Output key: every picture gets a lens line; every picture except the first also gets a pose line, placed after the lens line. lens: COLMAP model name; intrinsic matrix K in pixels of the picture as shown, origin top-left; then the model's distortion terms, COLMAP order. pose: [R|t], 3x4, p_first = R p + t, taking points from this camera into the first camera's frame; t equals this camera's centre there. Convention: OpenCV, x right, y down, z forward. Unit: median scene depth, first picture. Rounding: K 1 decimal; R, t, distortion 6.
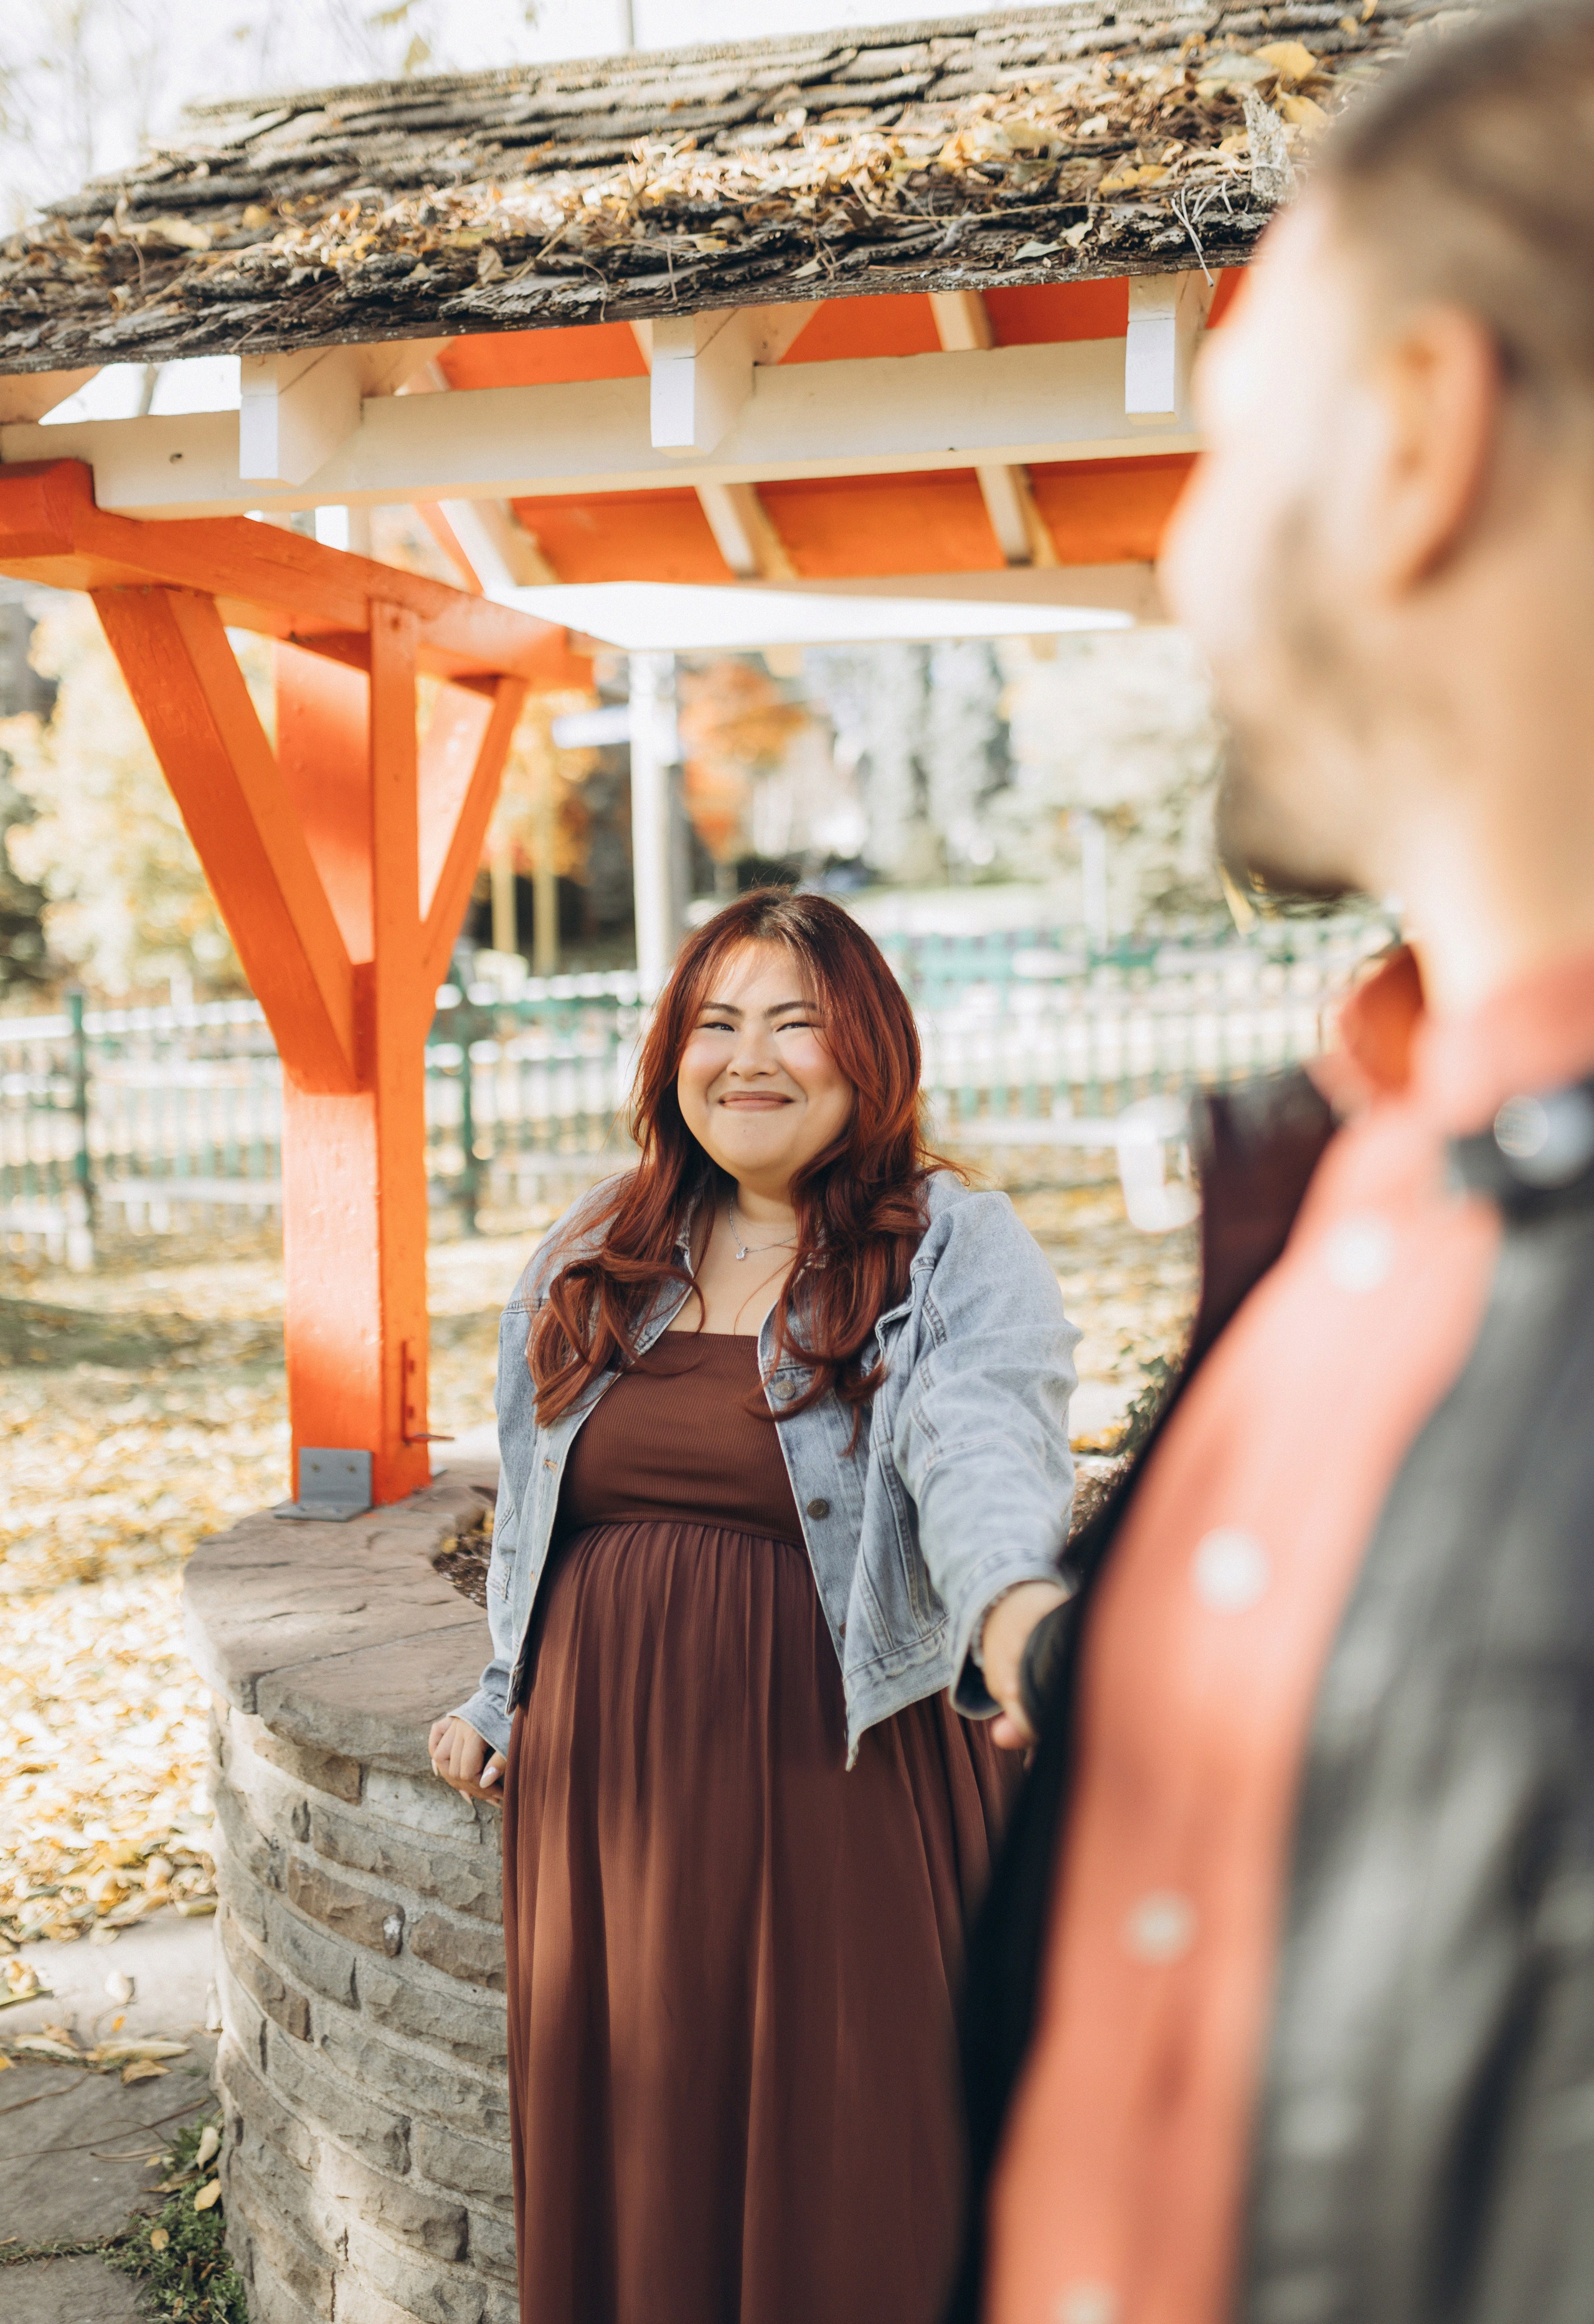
lens RADIAL K [[2386.0, 0, 772.3], [0, 2386.0, 1022.3], [0, 0, 1]] dist [0.061960, -0.119351]
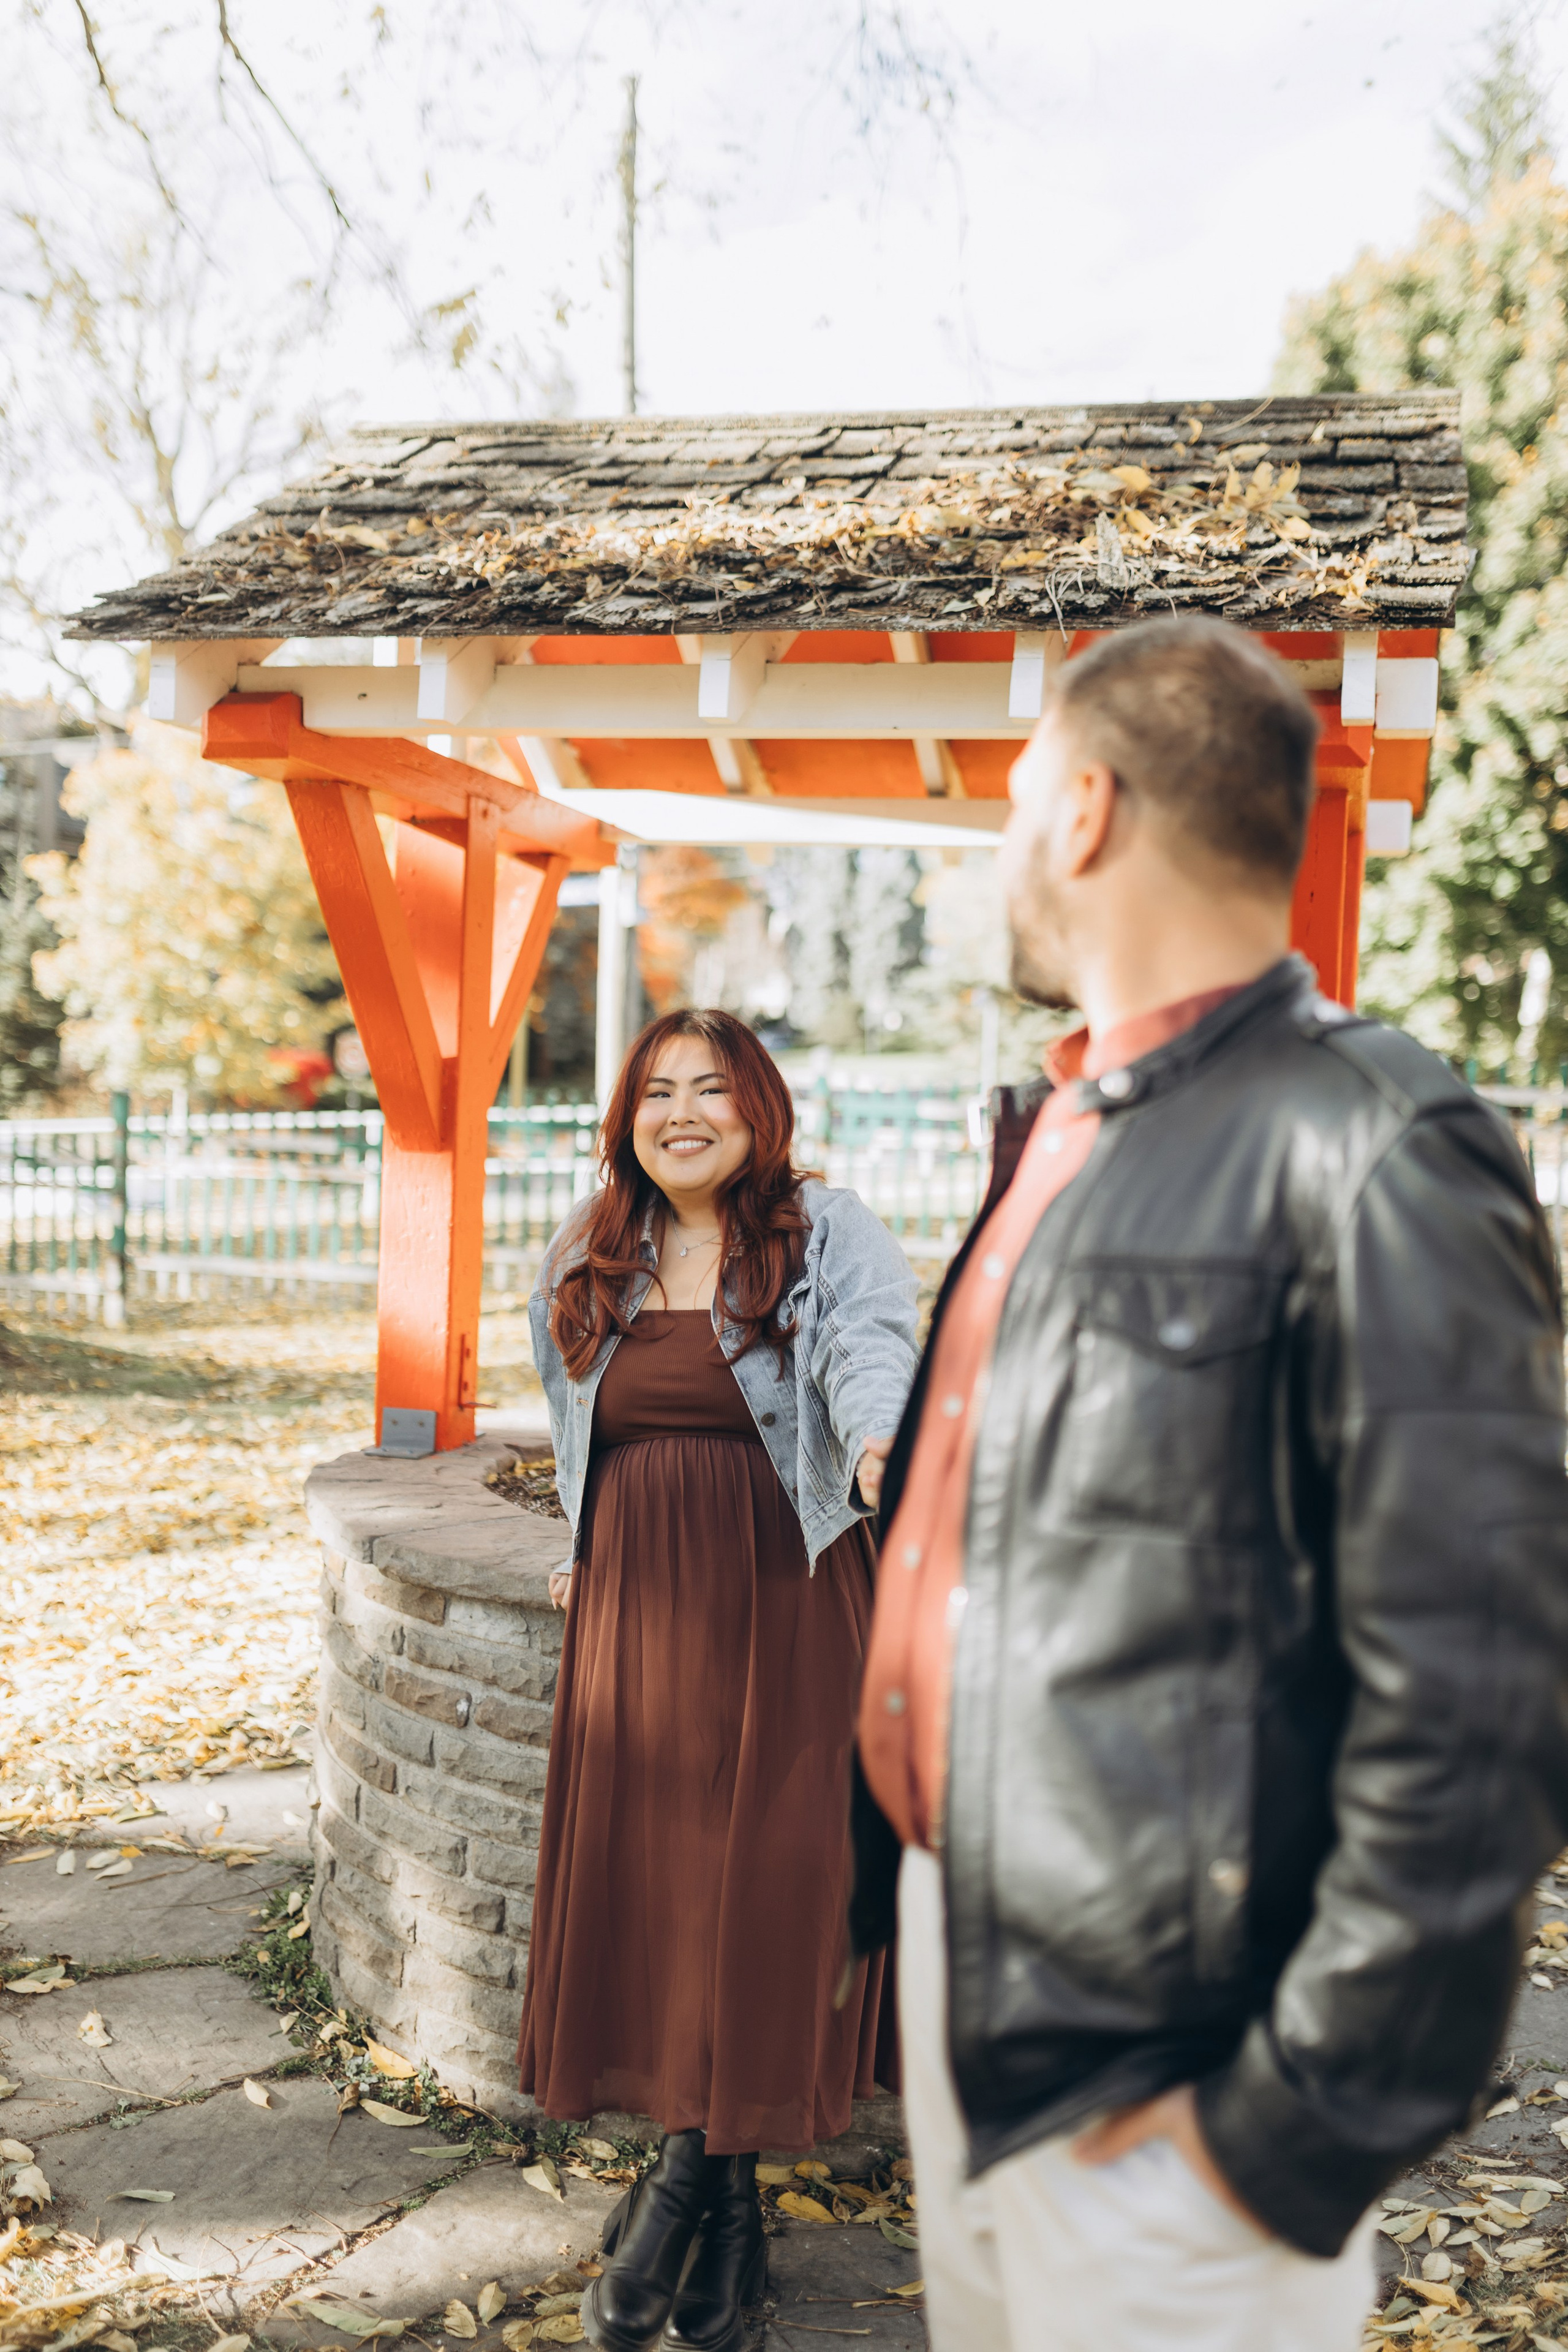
lens RADIAL K [[2330.0, 0, 784.0], [0, 2330.0, 1176.0], [0, 0, 1]] dist [0.072814, -0.141899]
pose [[0.997603, 0.052479, 0.045111, -0.038803], [-0.052227, 0.998612, -0.006756, 0.046271], [-0.045403, 0.004384, 0.998959, -0.386769]]
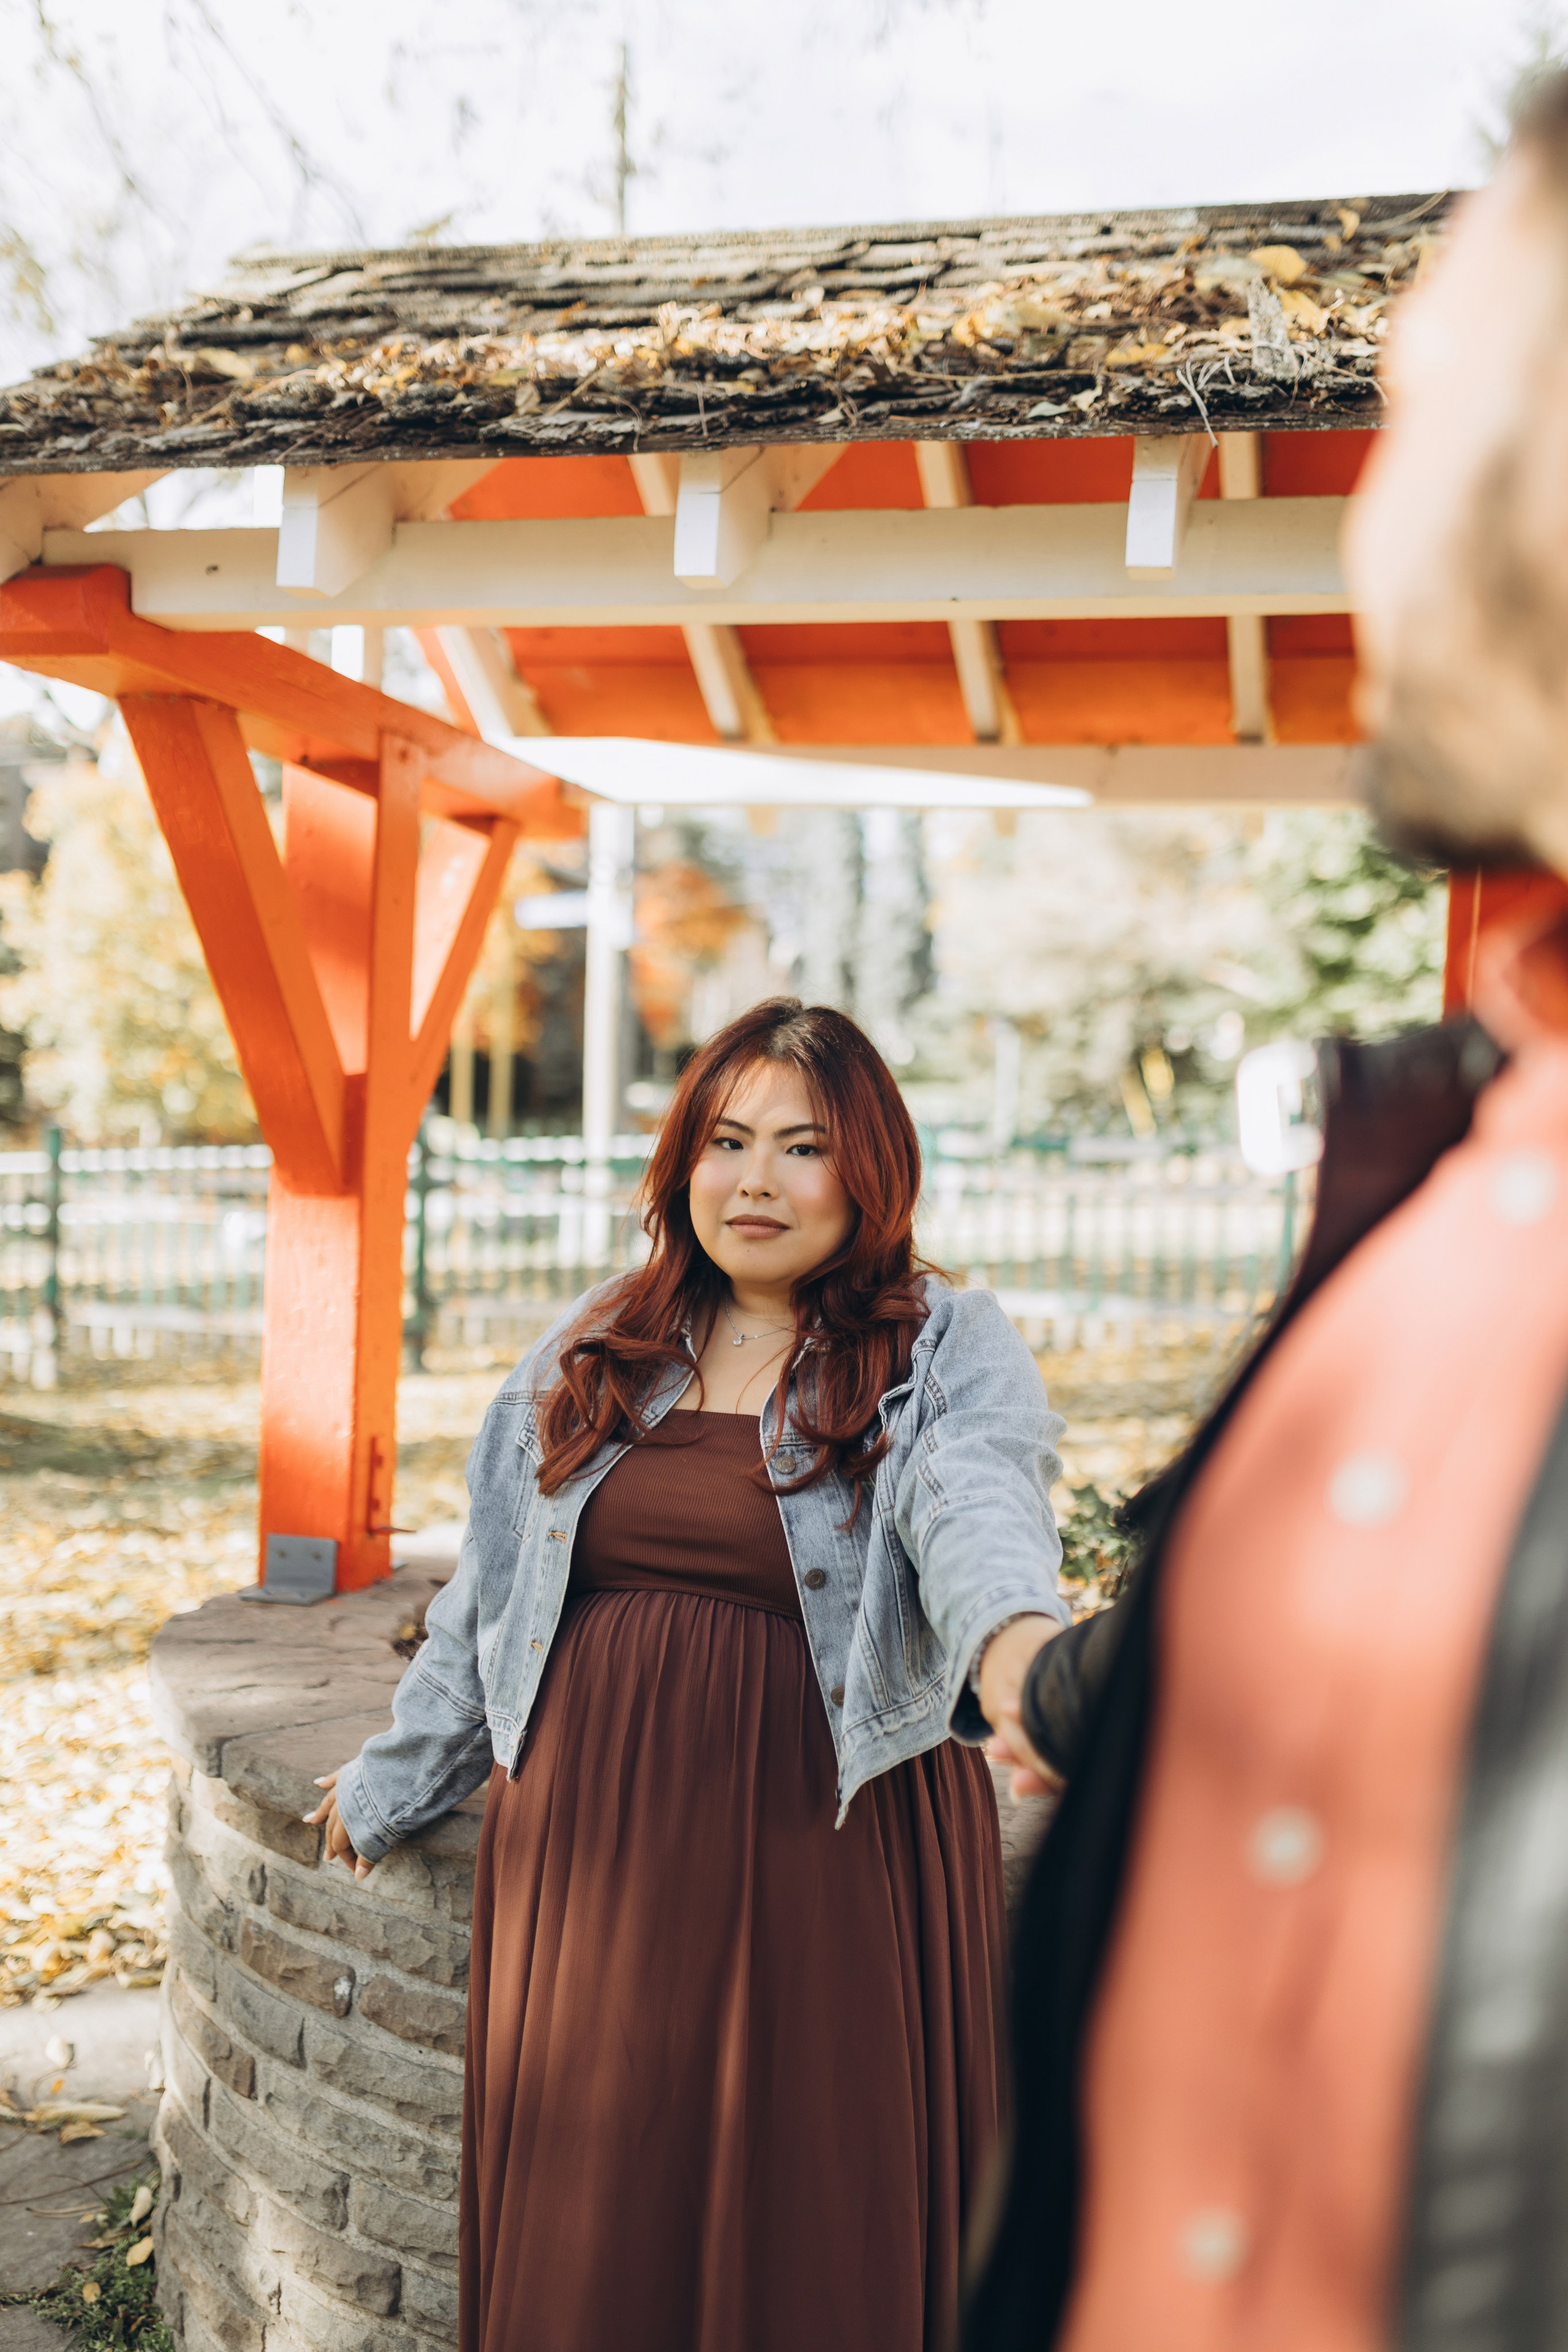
lens RADIAL K [[2195.4, 0, 773.9], [0, 2195.4, 1161.7], [0, 0, 1]] dist [0.068350, -0.131368]
pose [[0.997902, 0.051721, 0.038947, -0.025200], [-0.050660, 0.998331, -0.027730, 0.034115], [-0.040316, 0.025699, 0.998856, 0.028579]]
